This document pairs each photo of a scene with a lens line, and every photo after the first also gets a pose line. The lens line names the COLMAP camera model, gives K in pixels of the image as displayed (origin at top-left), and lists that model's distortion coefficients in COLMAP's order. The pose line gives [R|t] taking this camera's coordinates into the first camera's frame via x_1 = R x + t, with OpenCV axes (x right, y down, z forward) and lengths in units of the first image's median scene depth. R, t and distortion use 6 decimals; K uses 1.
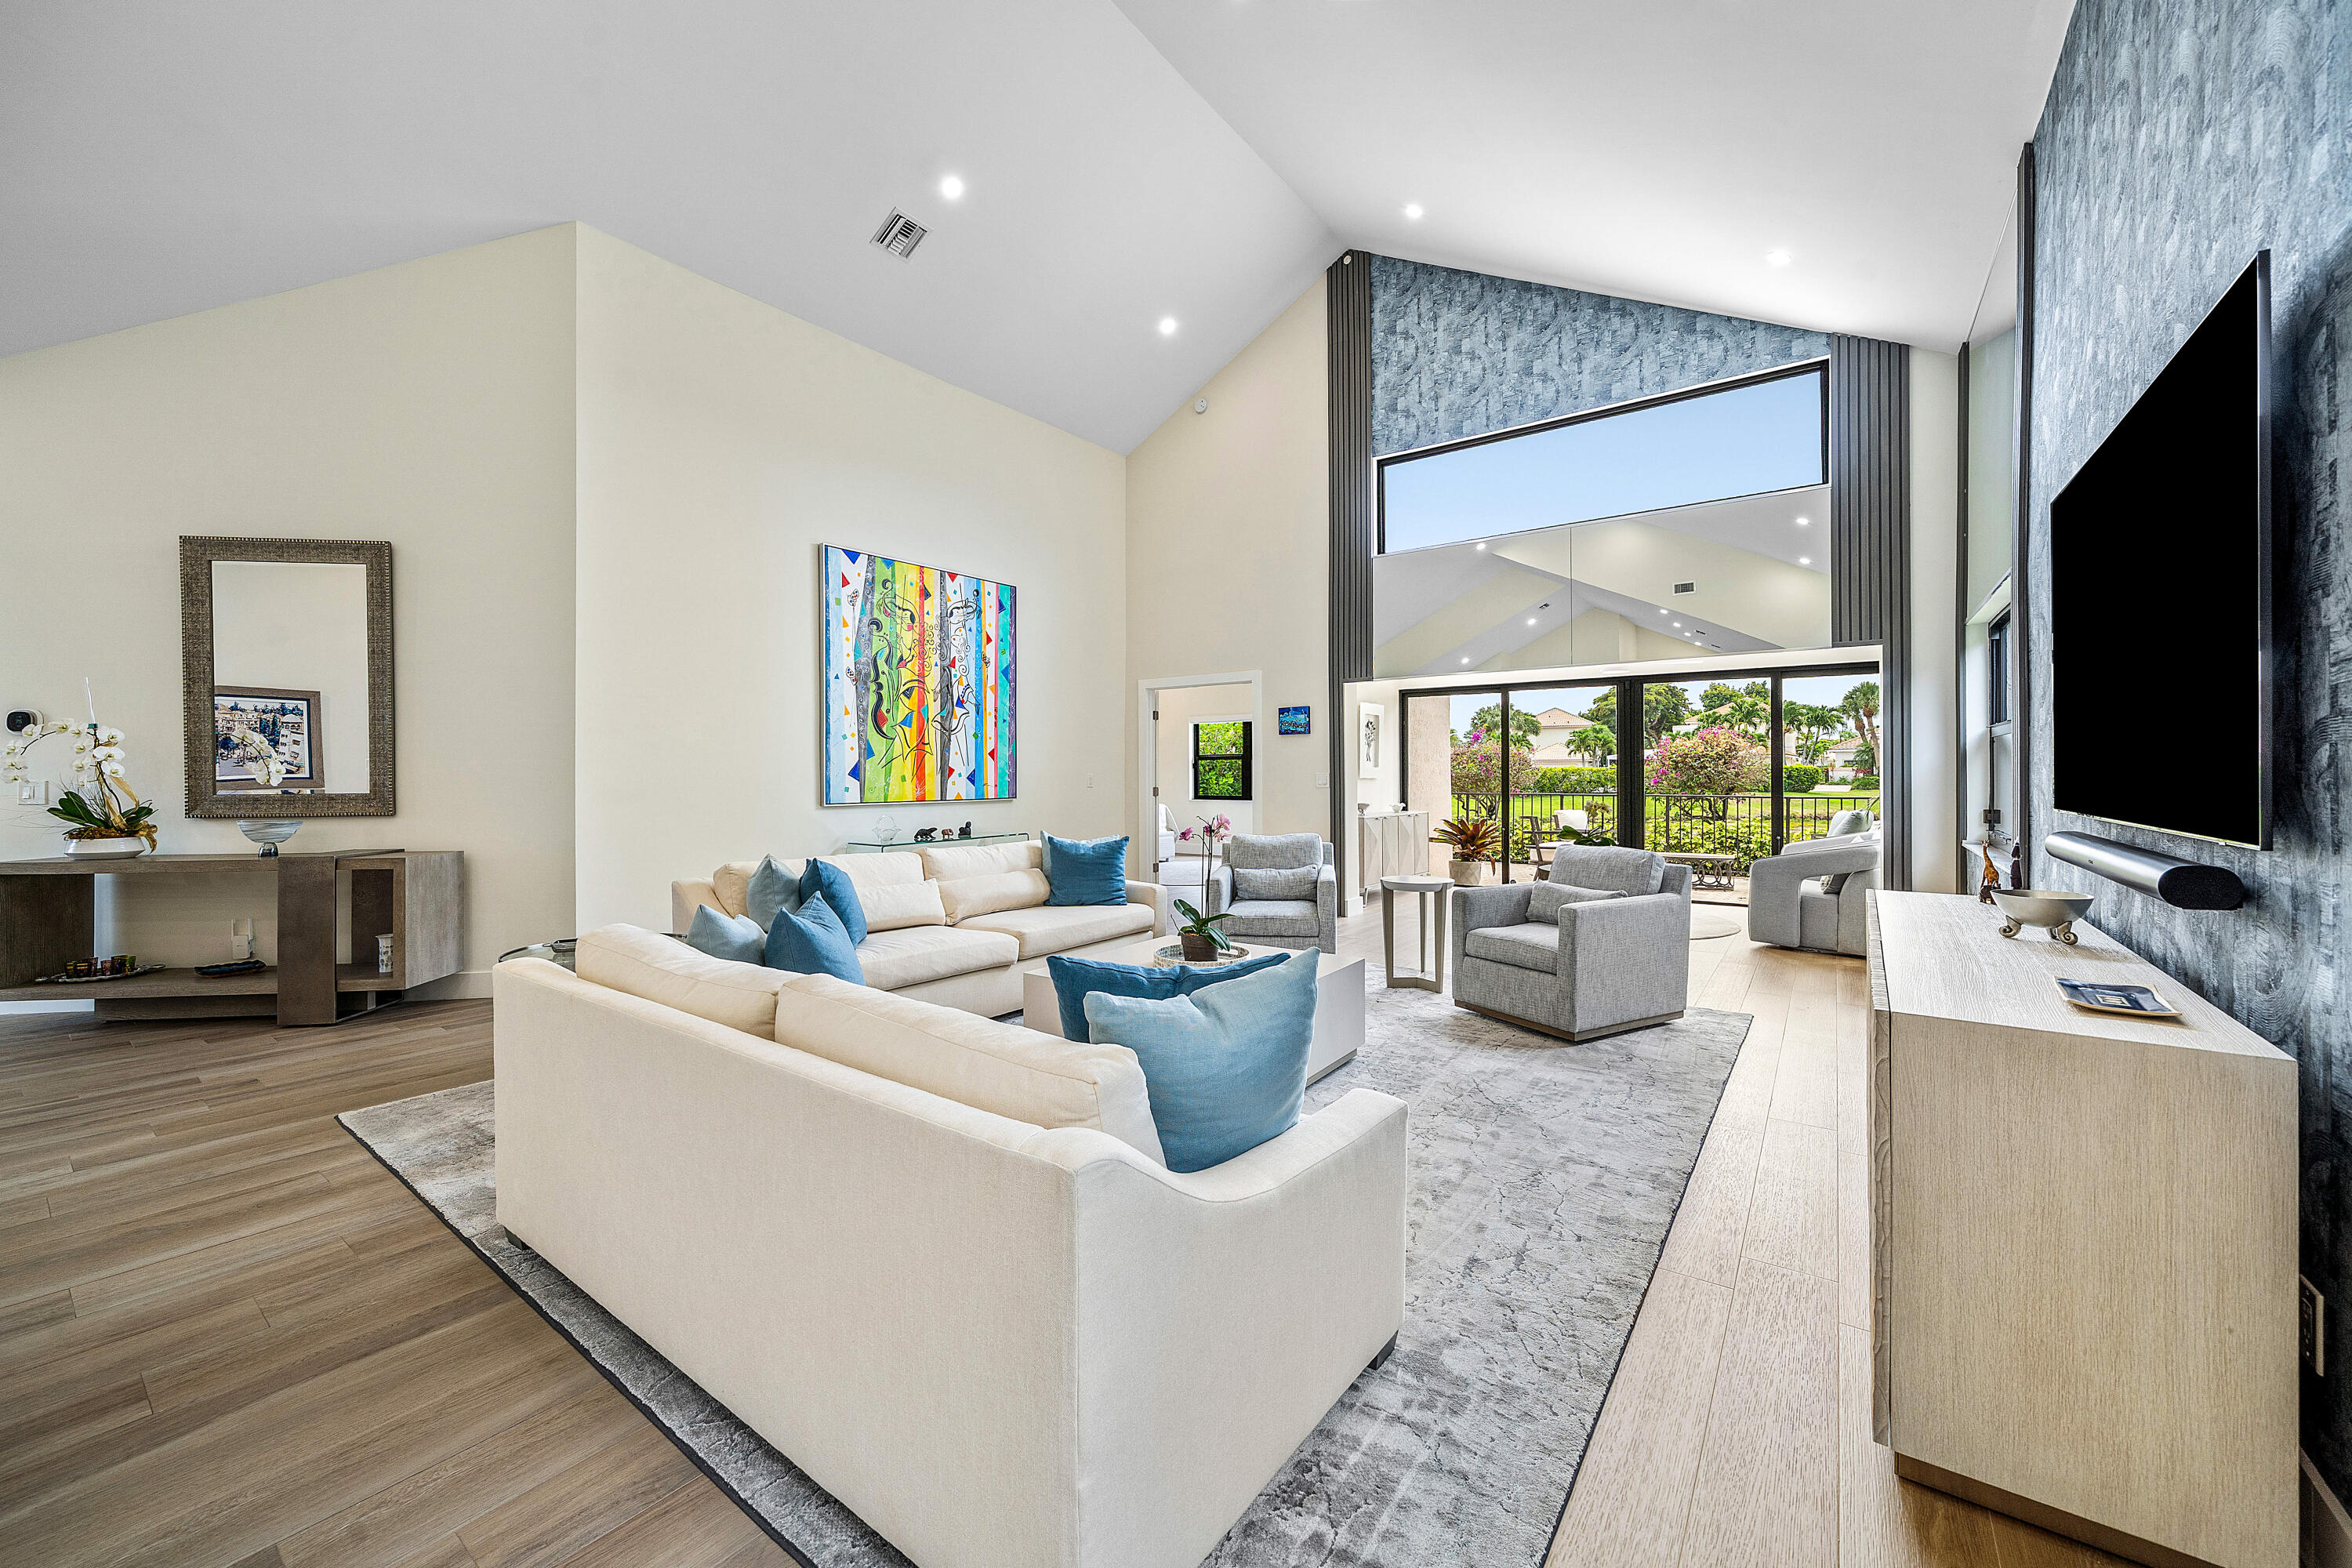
lens RADIAL K [[891.6, 0, 1179.6], [0, 891.6, 781.5], [0, 0, 1]] dist [-0.006177, -0.000049]
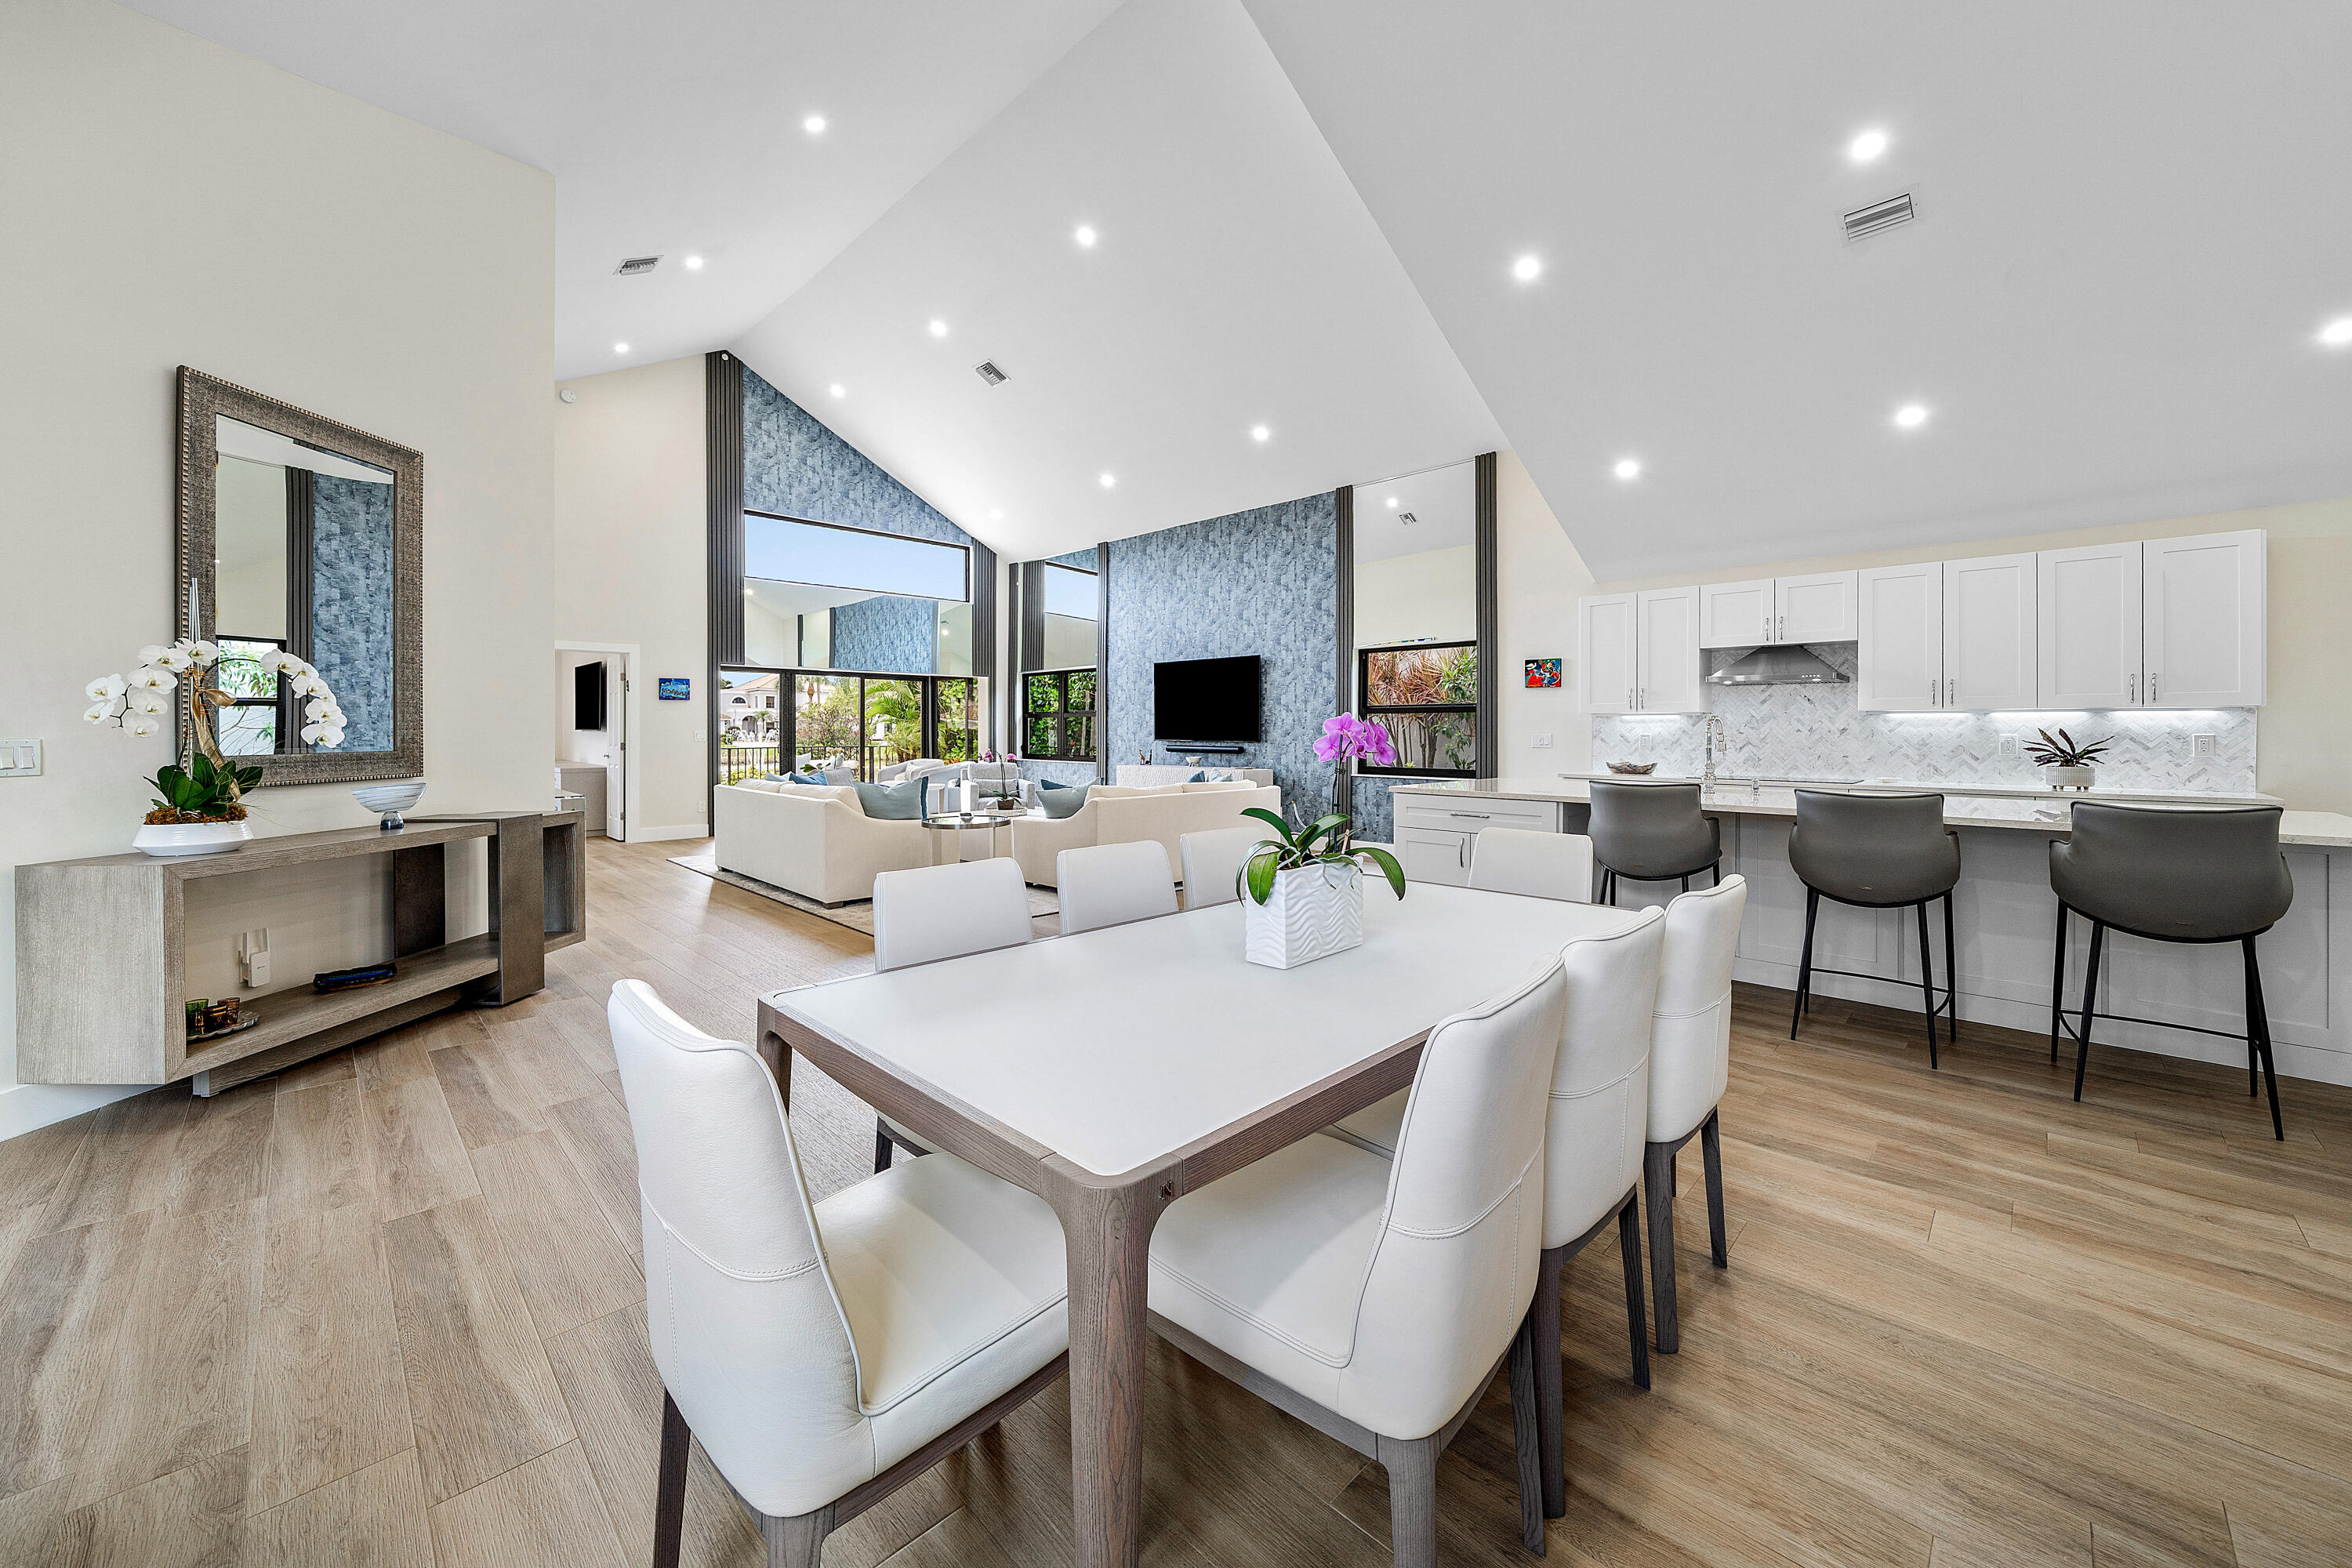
lens RADIAL K [[891.6, 0, 1182.8], [0, 891.6, 733.8], [0, 0, 1]] dist [-0.006177, -0.000049]
pose [[0.151018, -0.000394, 0.988531, -1.142028], [0.004563, 0.999990, -0.000298, -0.001128], [-0.988520, 0.004556, 0.151018, 0.103735]]
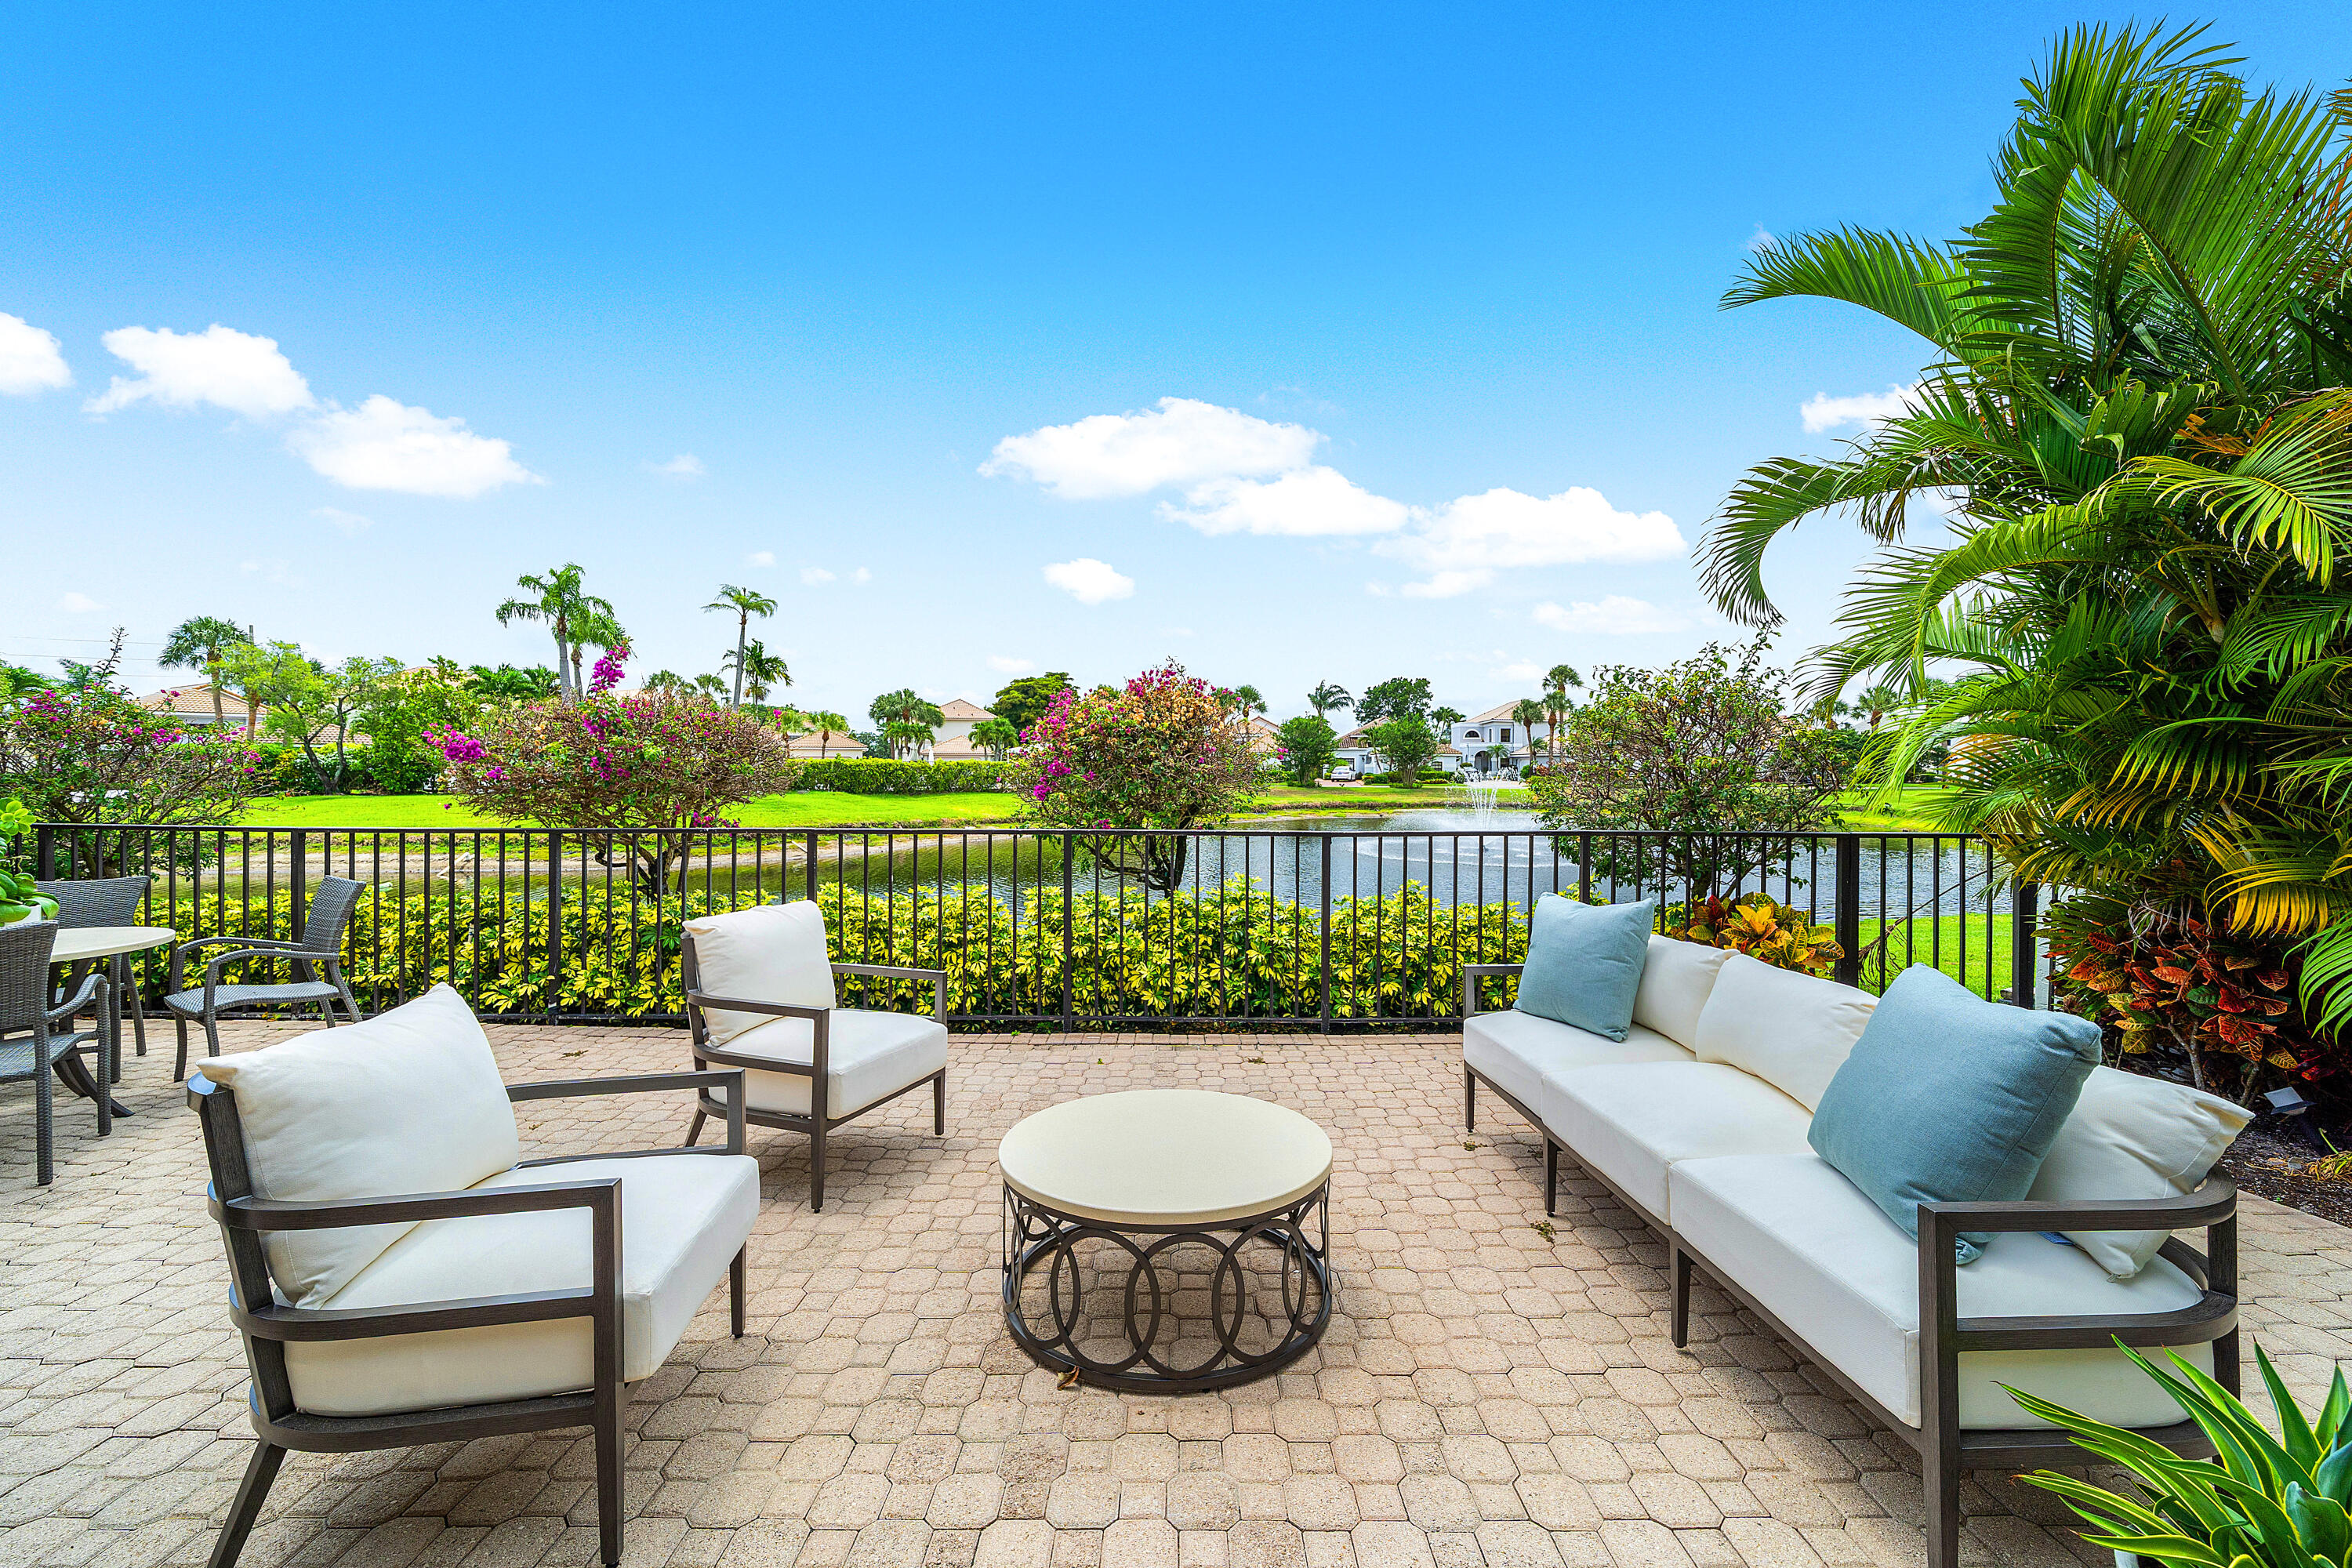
lens RADIAL K [[891.6, 0, 1179.8], [0, 891.6, 773.2], [0, 0, 1]] dist [-0.006177, -0.000049]
pose [[0.807193, -0.003545, 0.590277, 0.695485], [0.004990, 0.999987, -0.000818, -0.018397], [-0.590267, 0.003606, 0.807200, 1.276667]]
